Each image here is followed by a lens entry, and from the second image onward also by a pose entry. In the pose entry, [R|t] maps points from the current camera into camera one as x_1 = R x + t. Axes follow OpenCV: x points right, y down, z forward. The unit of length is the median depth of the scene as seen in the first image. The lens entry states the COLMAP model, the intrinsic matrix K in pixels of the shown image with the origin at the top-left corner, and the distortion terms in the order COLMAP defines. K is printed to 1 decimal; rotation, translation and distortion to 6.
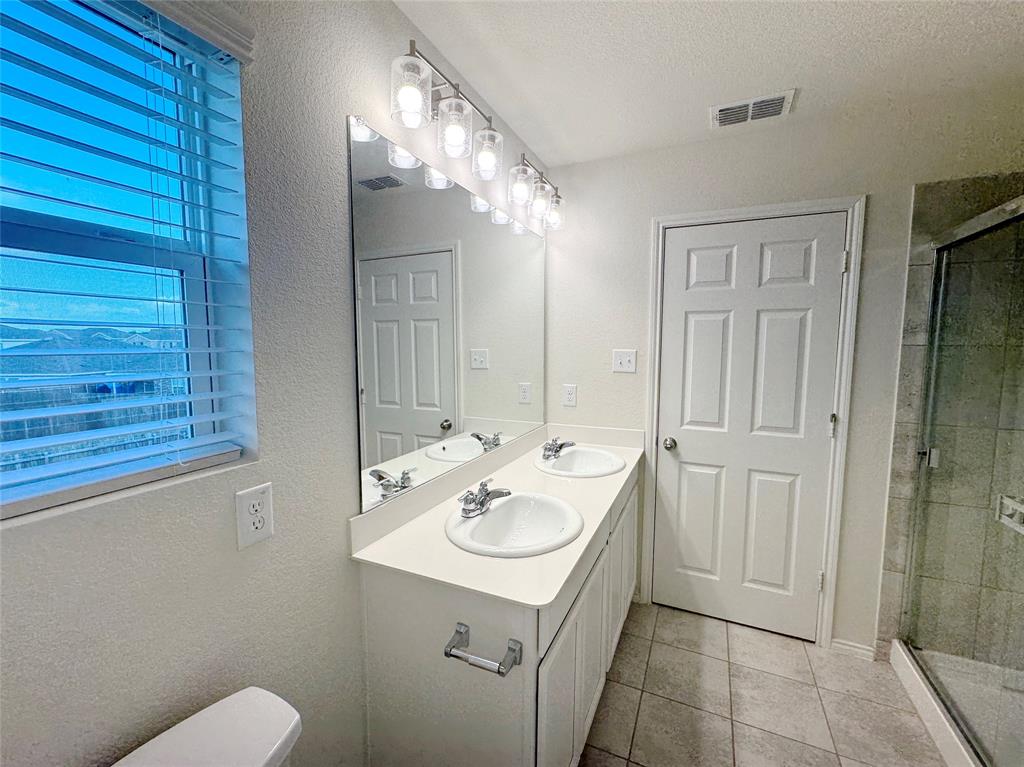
lens RADIAL K [[411.8, 0, 512.0], [0, 411.8, 383.5], [0, 0, 1]] dist [-0.002818, -0.000162]
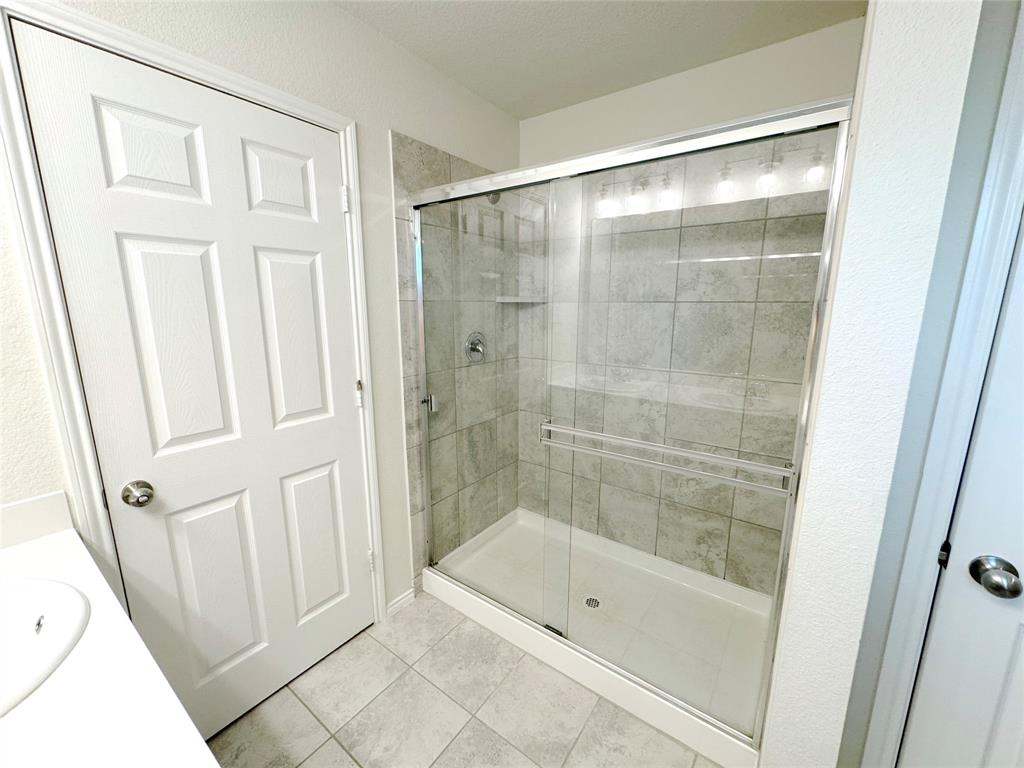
lens RADIAL K [[411.8, 0, 512.0], [0, 411.8, 384.0], [0, 0, 1]] dist [-0.002818, -0.000162]
pose [[0.189057, -0.193801, 0.962652, -0.000627], [0.090043, 0.979622, 0.179533, -0.046305], [-0.977829, 0.052738, 0.202655, 0.499664]]
